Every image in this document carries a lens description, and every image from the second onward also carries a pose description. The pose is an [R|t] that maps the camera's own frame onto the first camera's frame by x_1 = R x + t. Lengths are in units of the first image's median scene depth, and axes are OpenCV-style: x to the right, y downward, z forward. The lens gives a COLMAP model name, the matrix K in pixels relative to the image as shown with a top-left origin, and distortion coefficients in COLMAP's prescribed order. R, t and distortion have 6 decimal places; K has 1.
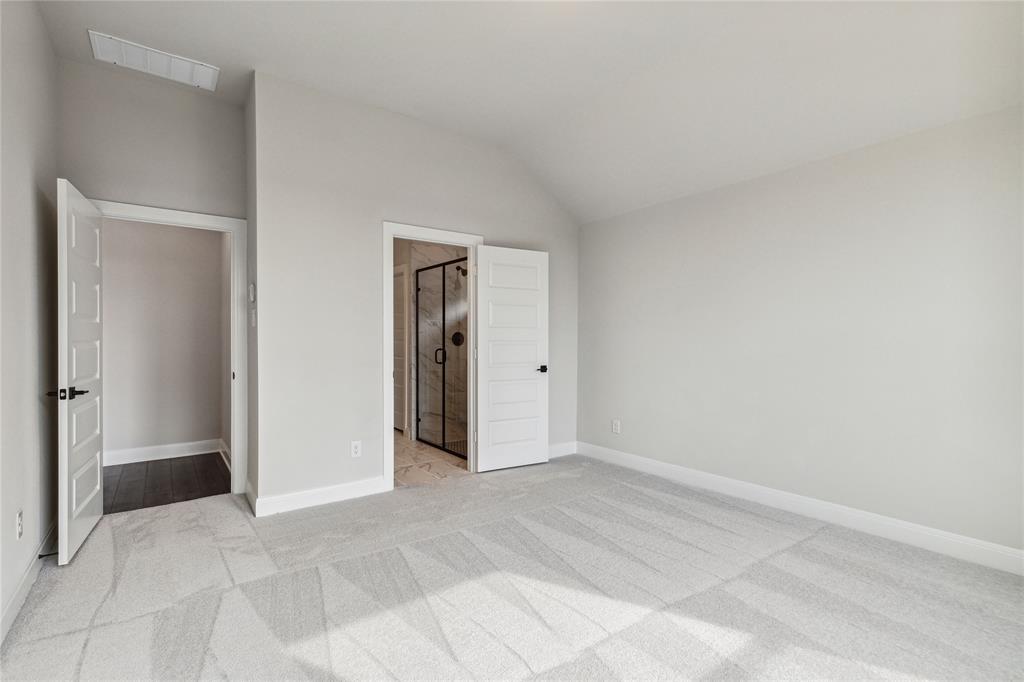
lens RADIAL K [[471.2, 0, 508.6], [0, 471.2, 337.8], [0, 0, 1]] dist [0.007284, -0.000489]
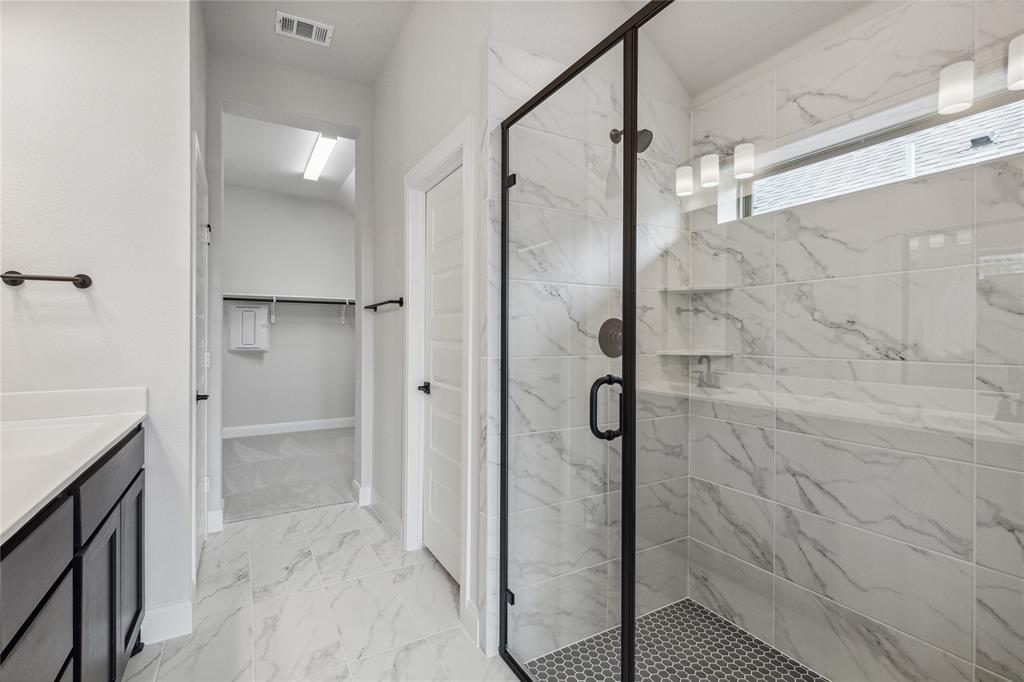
lens RADIAL K [[471.2, 0, 503.1], [0, 471.2, 336.5], [0, 0, 1]] dist [0.007284, -0.000489]
pose [[0.993231, 0.005204, -0.116043, -0.157734], [-0.005449, 0.999984, -0.001791, 0.002298], [0.116031, 0.002411, 0.993243, 0.682639]]
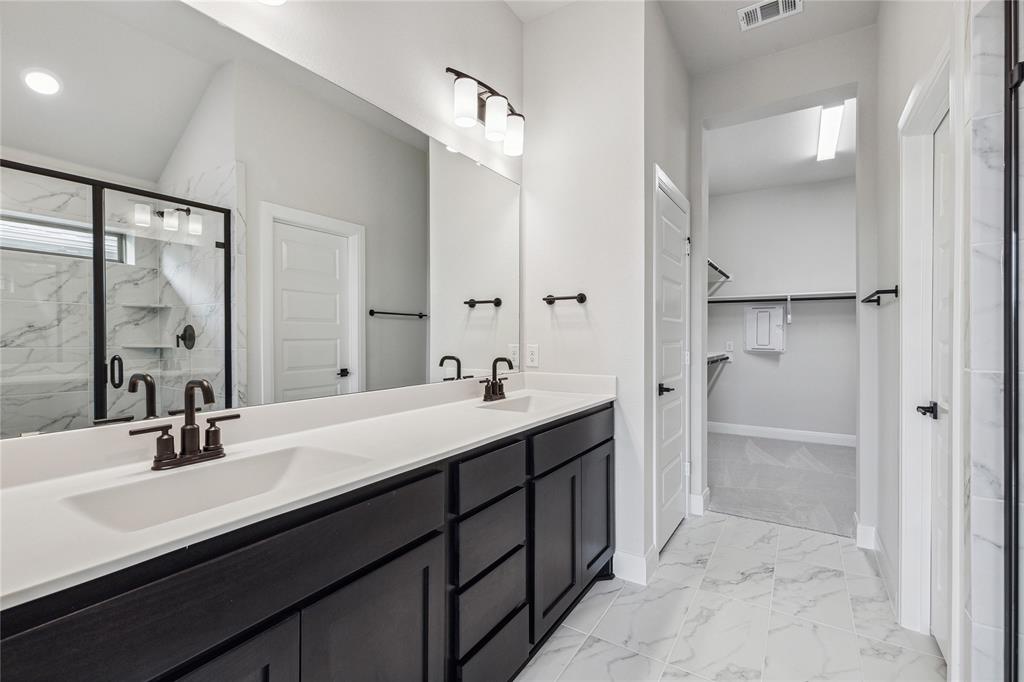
lens RADIAL K [[471.2, 0, 503.3], [0, 471.2, 336.0], [0, 0, 1]] dist [0.007284, -0.000489]
pose [[0.346801, 0.003378, -0.937932, -0.082180], [-0.004877, 0.999986, 0.001799, 0.001802], [0.937926, 0.003950, 0.346813, 0.739375]]
